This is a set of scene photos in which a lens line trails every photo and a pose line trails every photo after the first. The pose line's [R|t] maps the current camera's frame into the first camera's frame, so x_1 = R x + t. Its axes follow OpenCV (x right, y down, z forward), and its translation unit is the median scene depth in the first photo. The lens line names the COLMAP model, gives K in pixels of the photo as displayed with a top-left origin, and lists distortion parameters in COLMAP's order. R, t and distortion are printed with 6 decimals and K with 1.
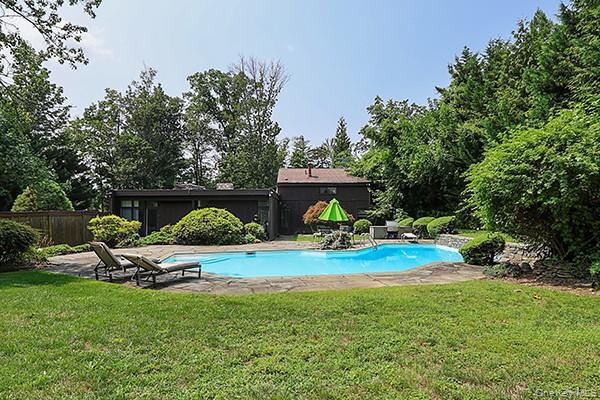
lens RADIAL K [[367.6, 0, 300.4], [0, 367.6, 202.3], [0, 0, 1]] dist [-0.002539, -0.000457]
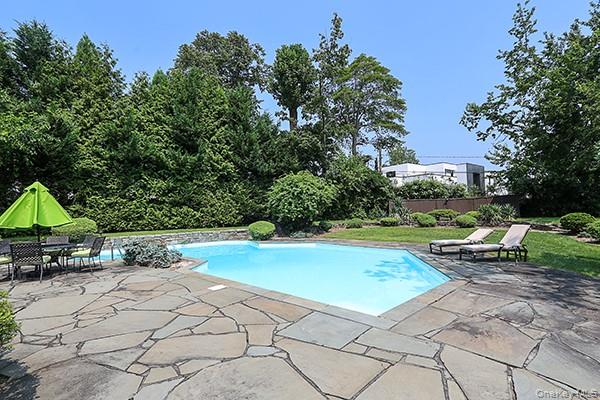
lens RADIAL K [[278.4, 0, 300.0], [0, 278.4, 202.4], [0, 0, 1]] dist [-0.014904, 0.001988]
pose [[-0.545659, 0.050166, 0.836504, -0.336520], [0.004316, 0.998362, -0.057057, 0.034483], [-0.837996, -0.027523, -0.544982, 0.785446]]
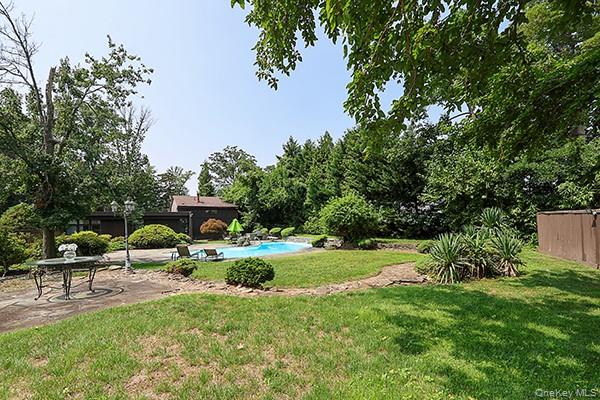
lens RADIAL K [[278.4, 0, 299.2], [0, 278.4, 215.1], [0, 0, 1]] dist [-0.014904, 0.001988]
pose [[0.848551, 0.005893, 0.529081, -0.304054], [-0.005889, 0.999981, -0.001694, -0.022713], [-0.529081, -0.001678, 0.848569, -0.259637]]
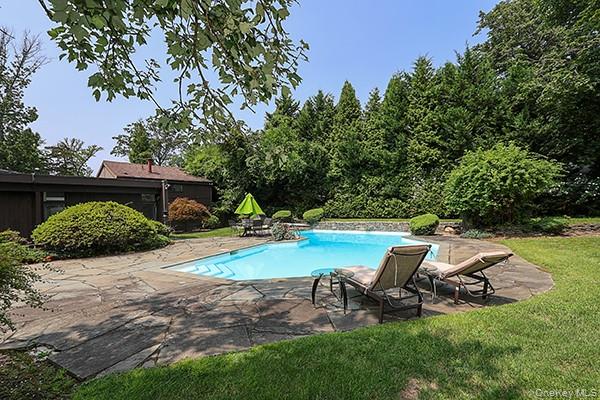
lens RADIAL K [[278.4, 0, 304.0], [0, 278.4, 202.5], [0, 0, 1]] dist [-0.014904, 0.001988]
pose [[0.651337, 0.002190, 0.758785, -0.344426], [0.004691, 0.999965, -0.006913, 0.018825], [-0.758774, 0.008062, 0.651304, 0.312328]]
